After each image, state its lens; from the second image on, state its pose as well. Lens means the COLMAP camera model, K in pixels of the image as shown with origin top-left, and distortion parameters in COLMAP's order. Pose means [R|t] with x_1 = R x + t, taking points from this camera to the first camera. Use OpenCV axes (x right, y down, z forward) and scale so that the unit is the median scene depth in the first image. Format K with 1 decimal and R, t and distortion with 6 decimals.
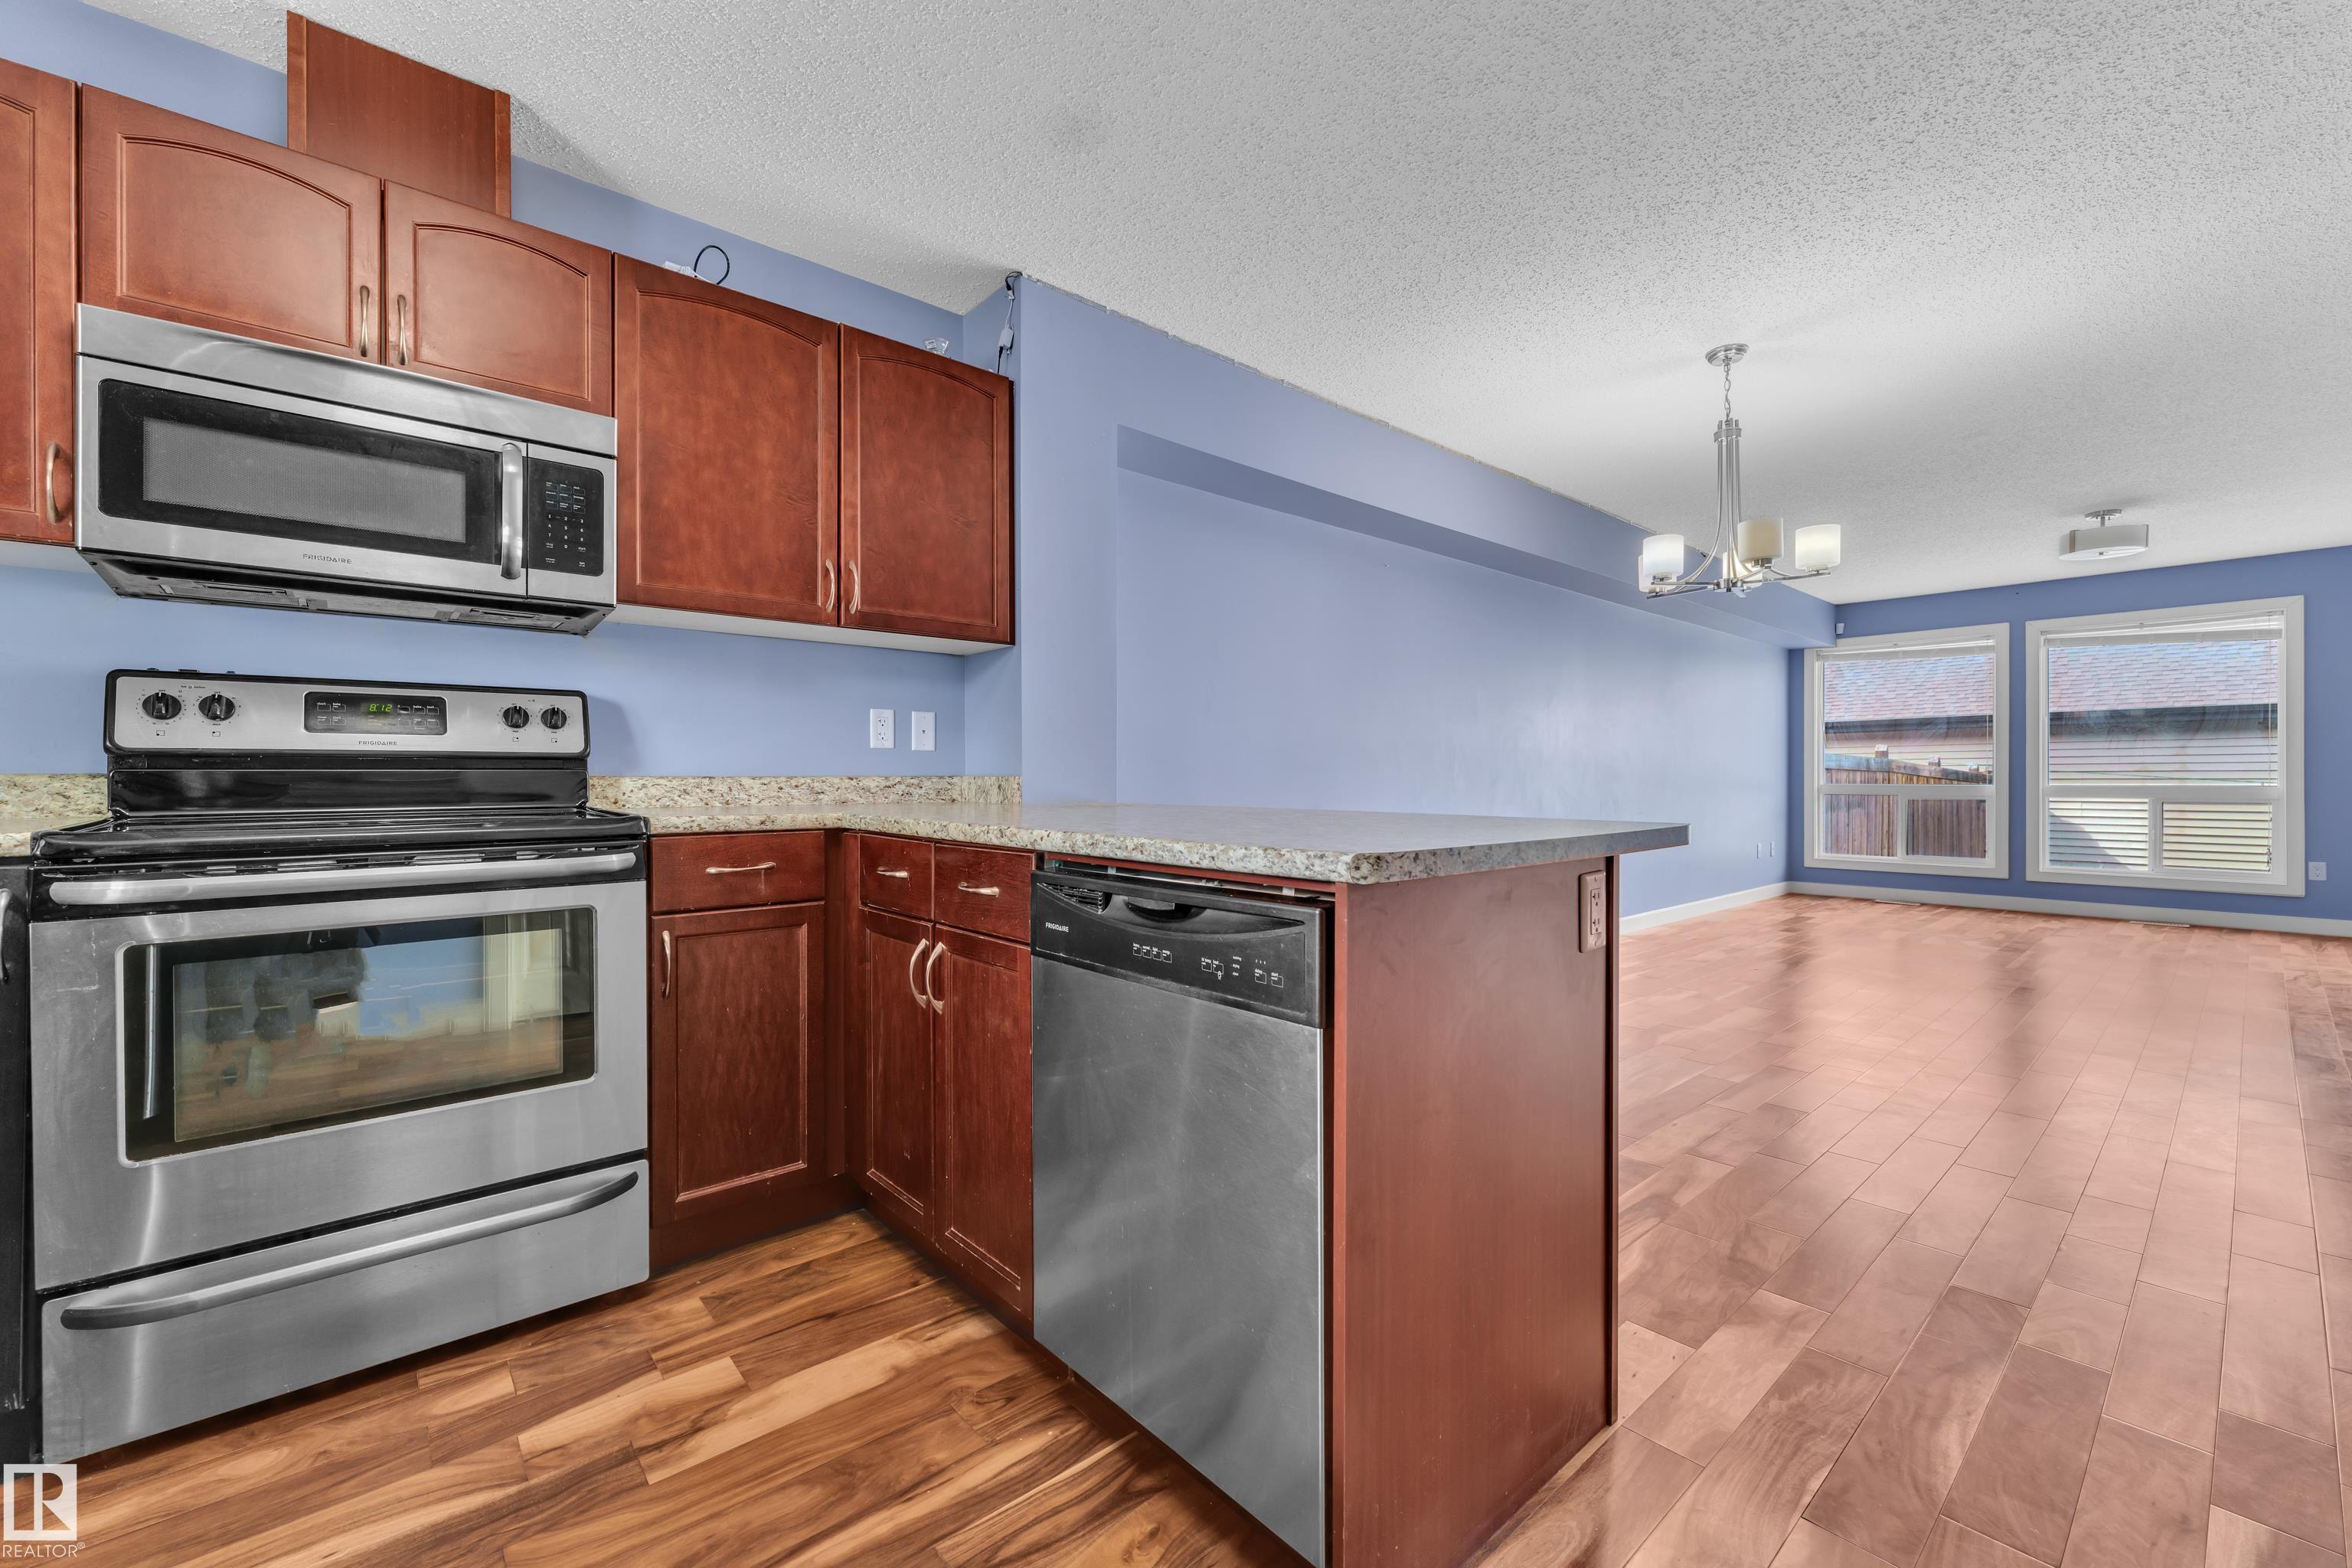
lens RADIAL K [[948.1, 0, 1174.4], [0, 948.1, 781.2], [0, 0, 1]] dist [0.002295, -0.000264]
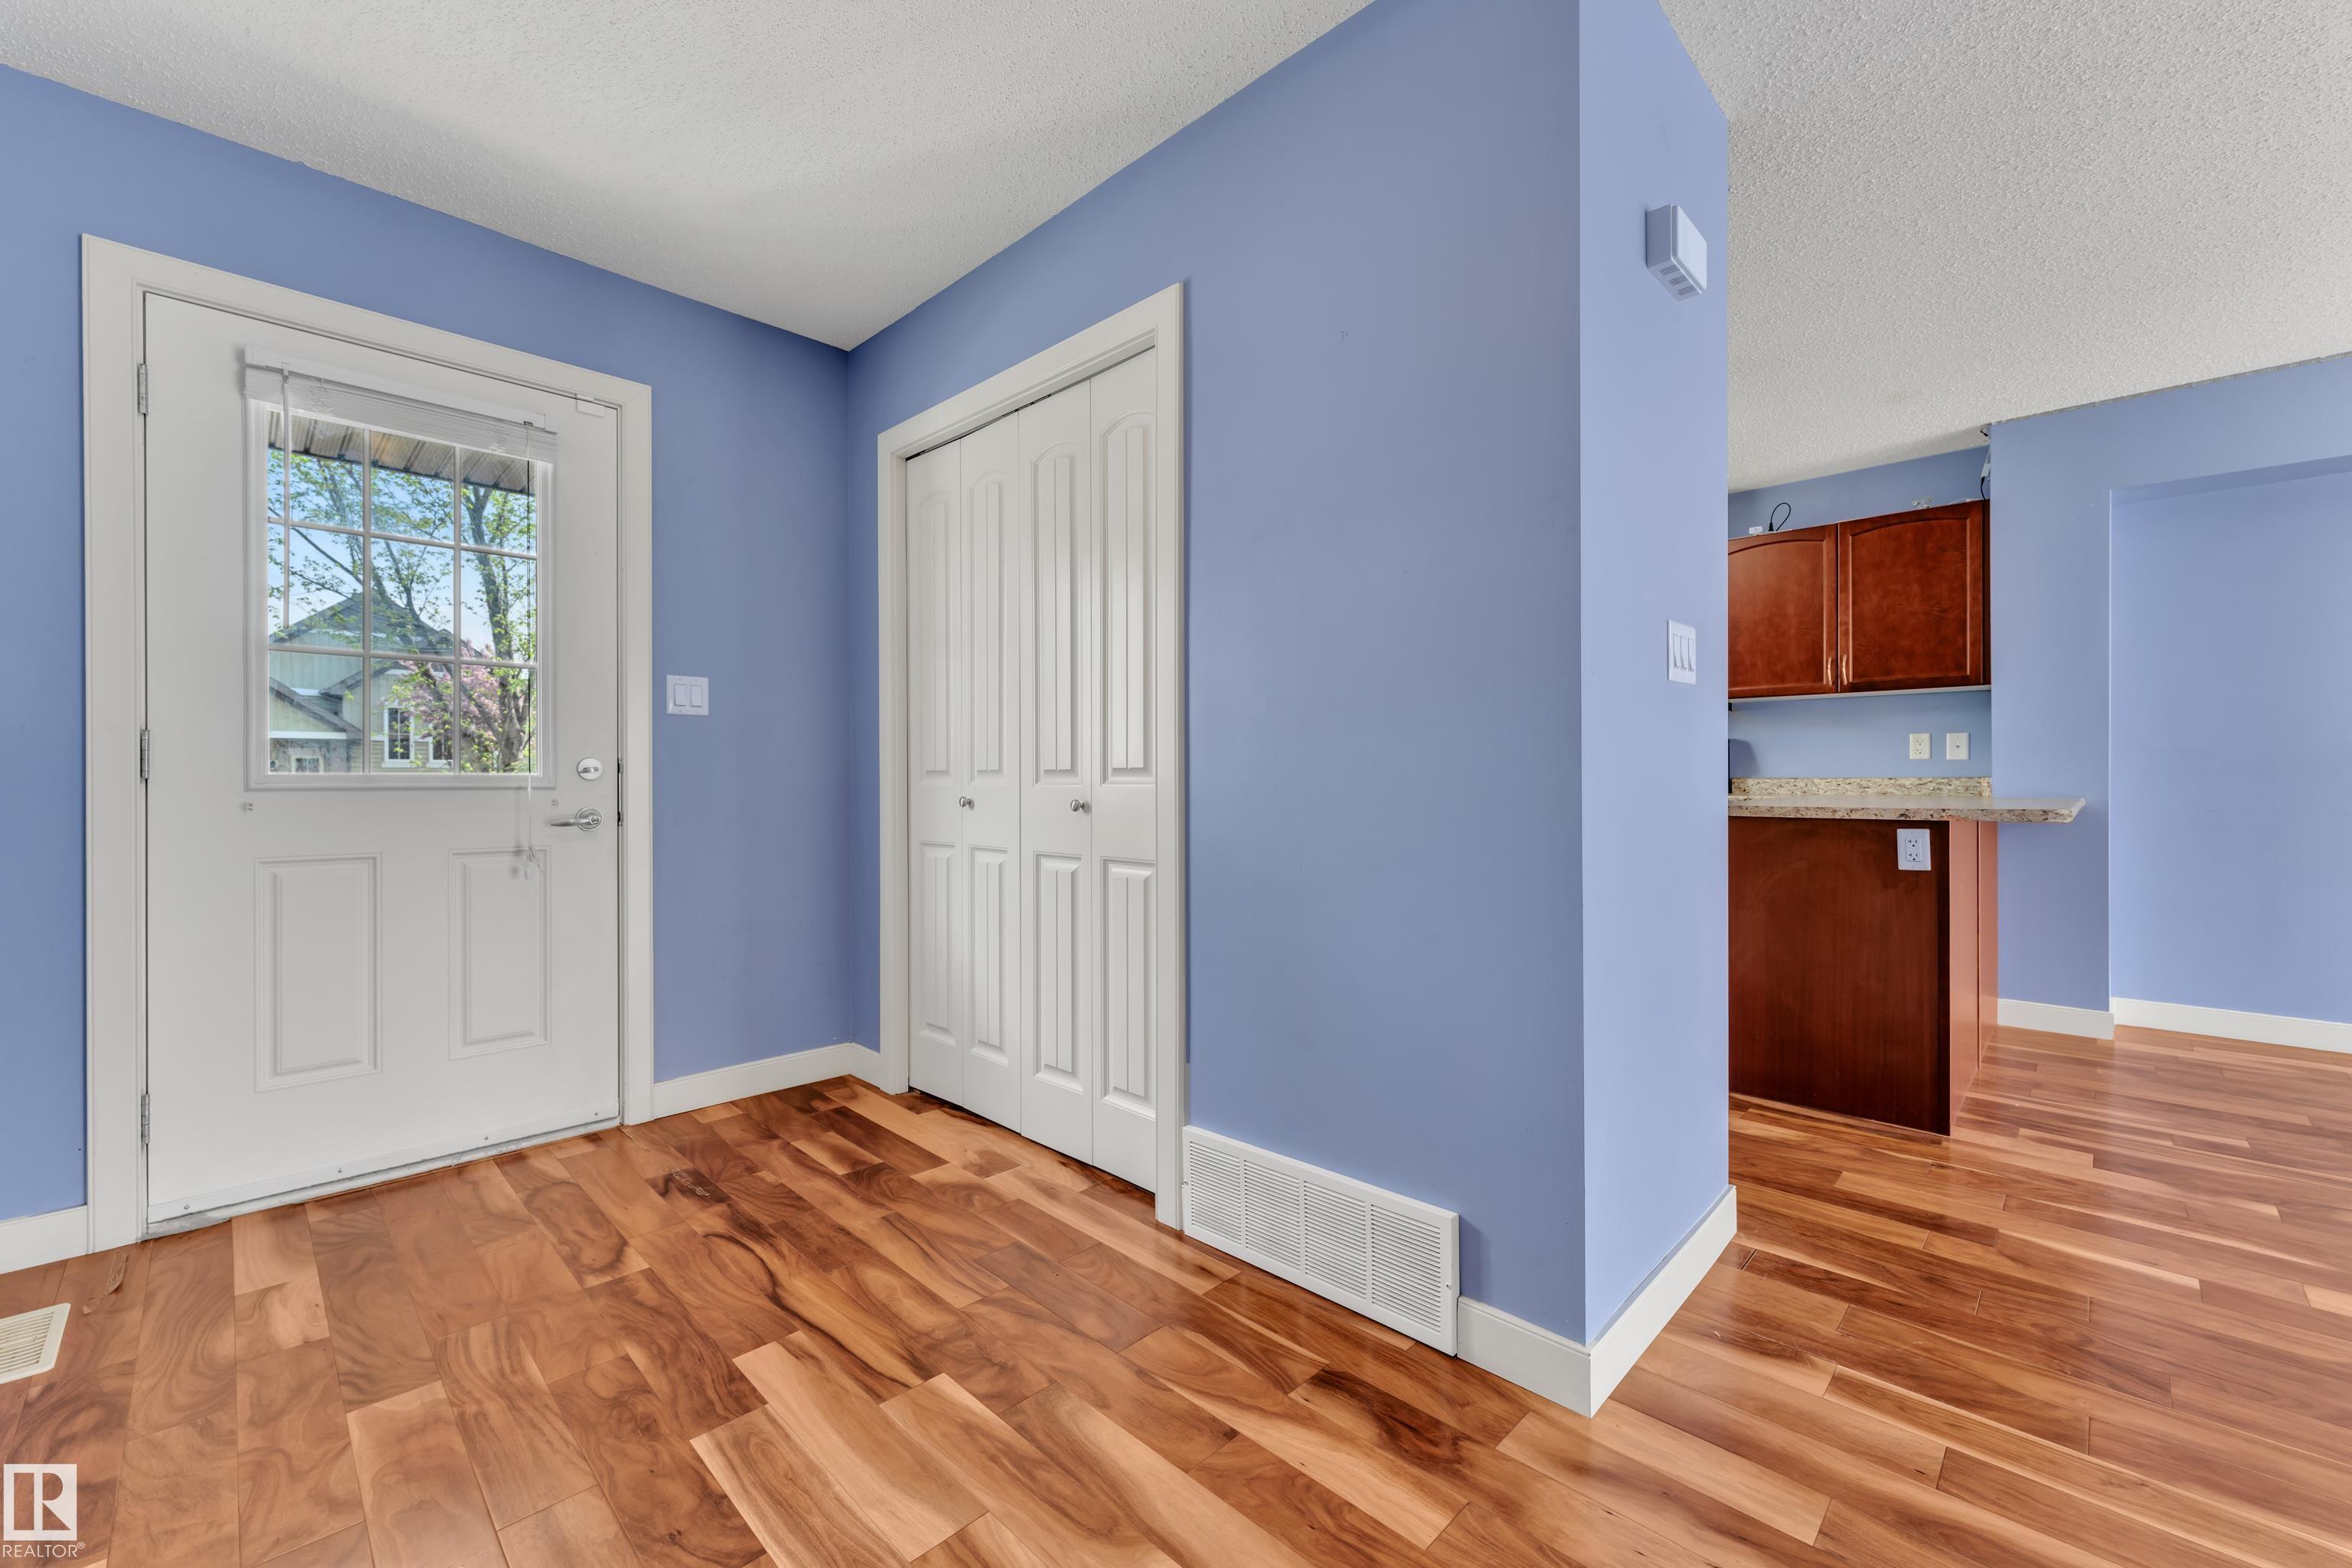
lens RADIAL K [[948.1, 0, 1181.6], [0, 948.1, 781.3], [0, 0, 1]] dist [0.002295, -0.000264]
pose [[0.080422, 0.004210, -0.996752, 1.273178], [-0.002343, 0.999989, 0.004034, -0.002962], [0.996758, 0.002010, 0.080431, -0.351481]]
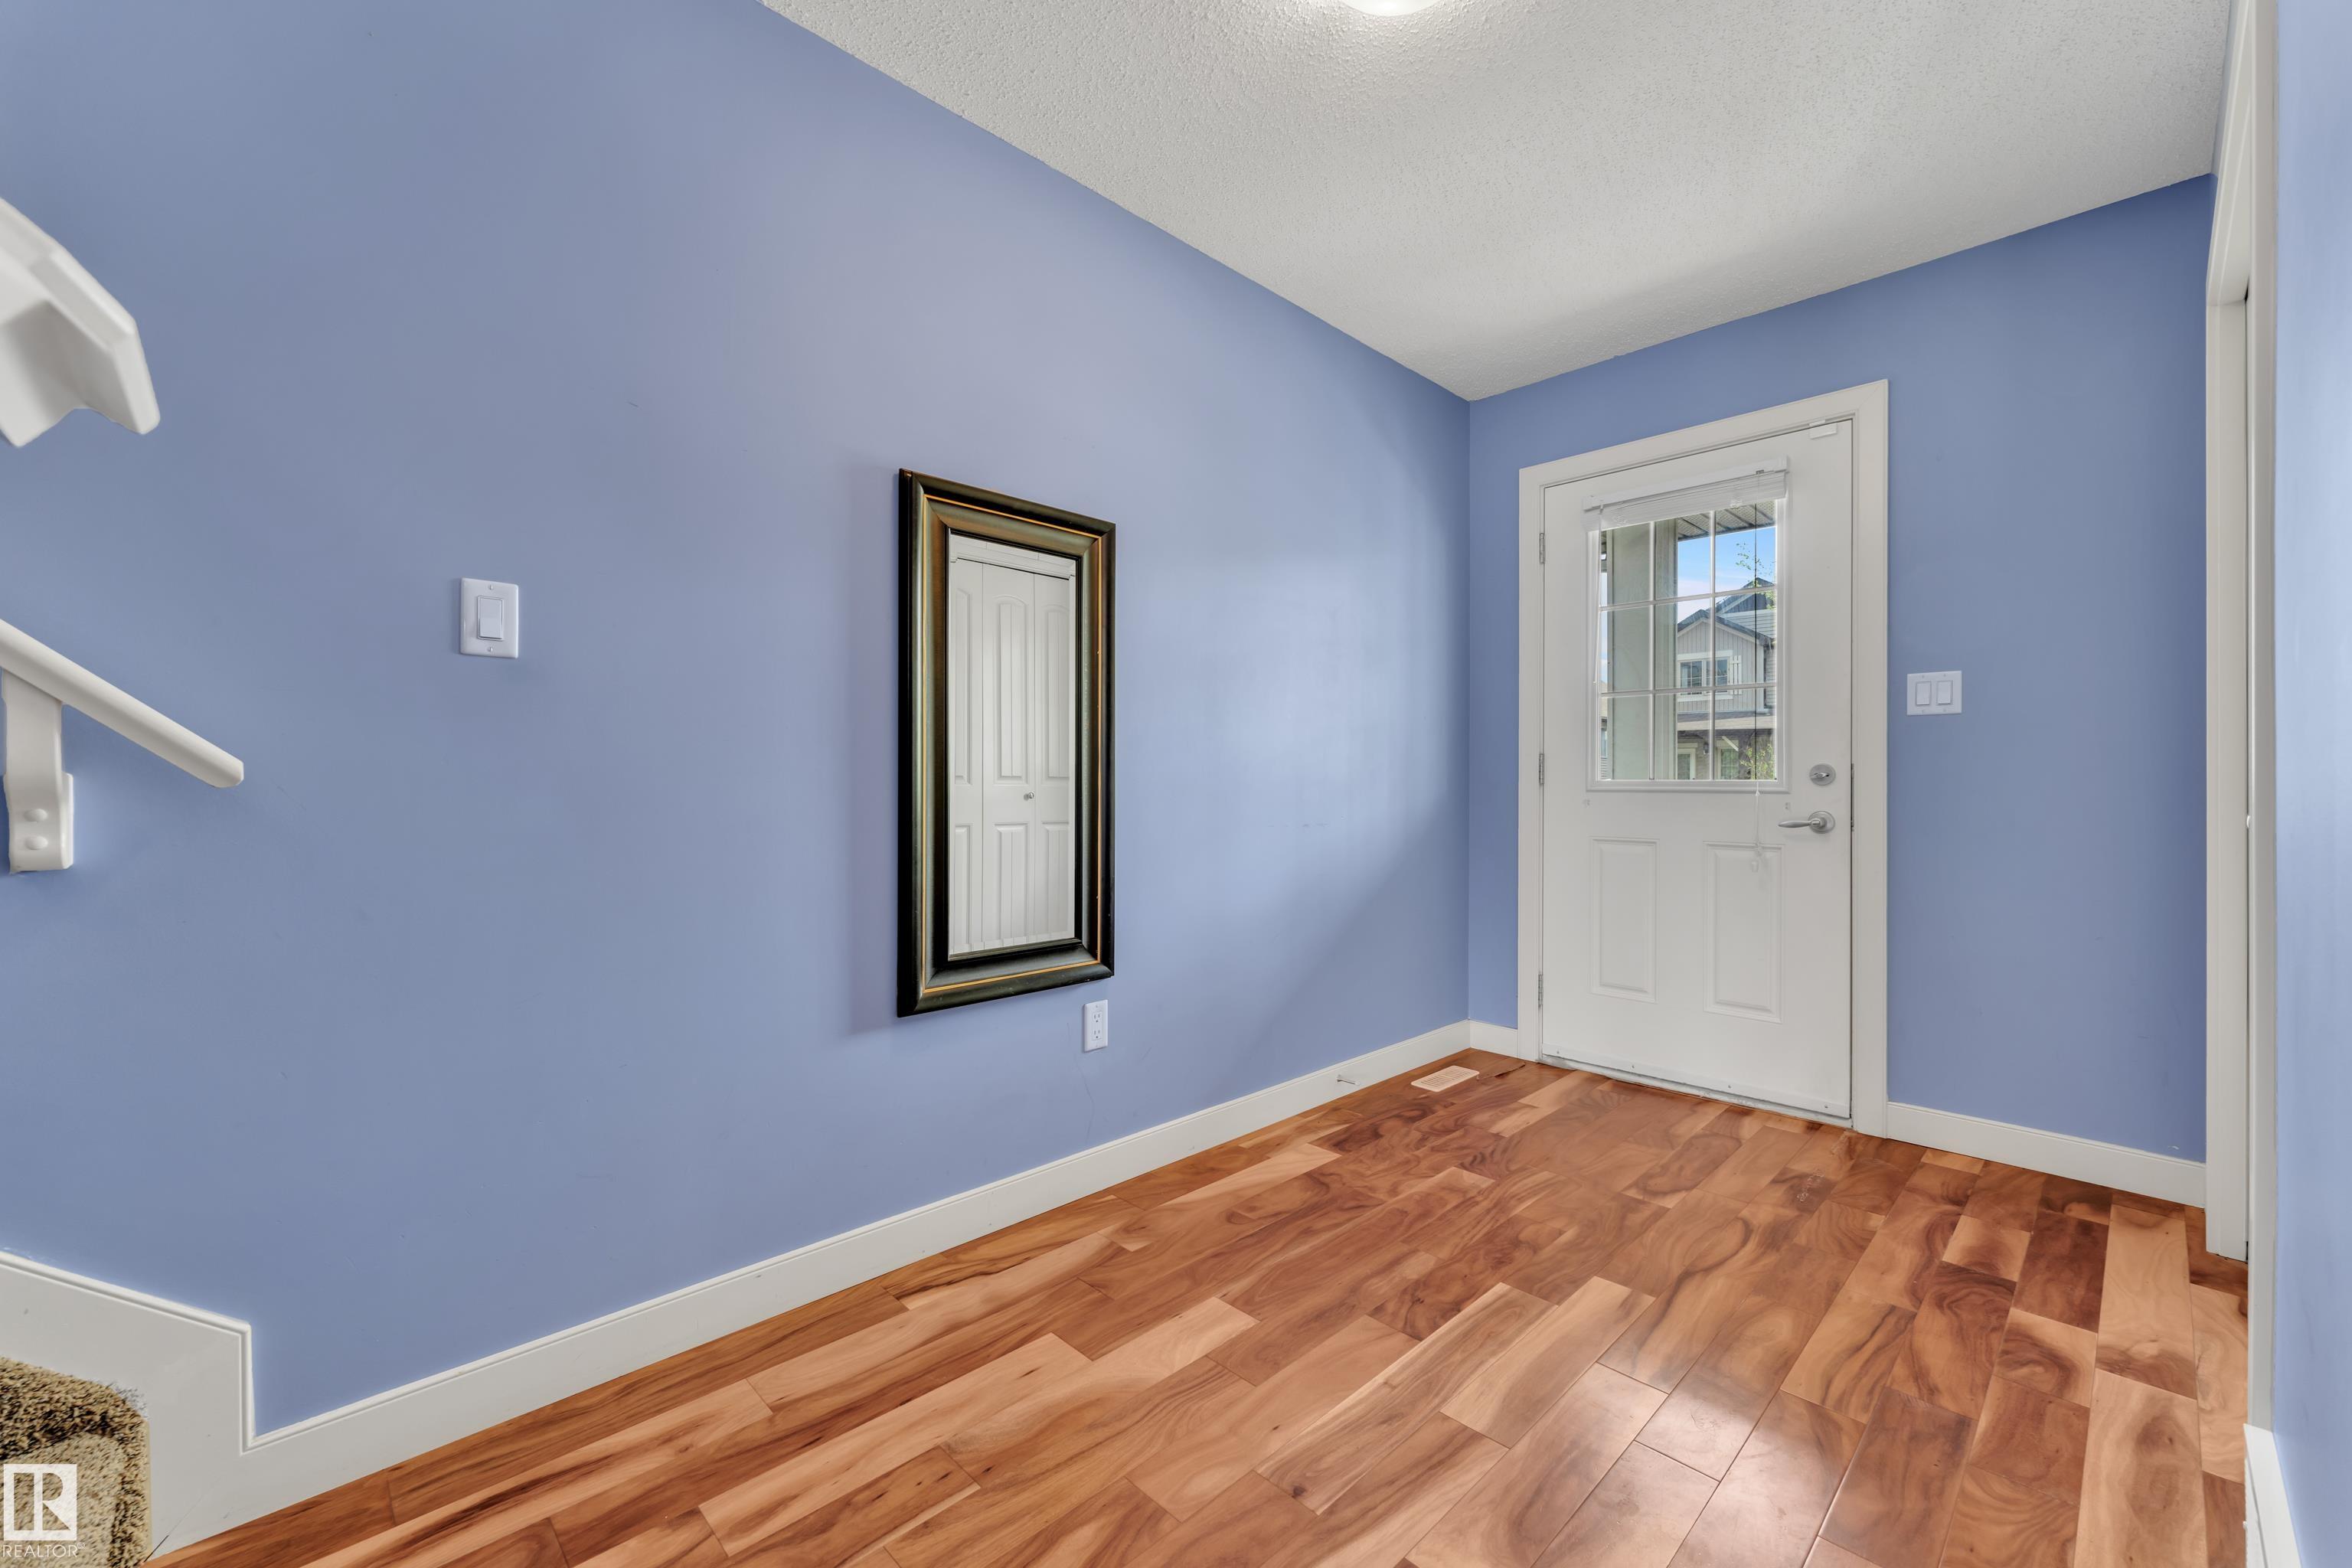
lens RADIAL K [[948.1, 0, 1170.0], [0, 948.1, 779.5], [0, 0, 1]] dist [0.002295, -0.000264]
pose [[-0.998552, -0.002204, -0.053750, 0.980553], [-0.002164, 0.999997, -0.000796, -0.002739], [0.053751, -0.000679, -0.998554, 0.150919]]
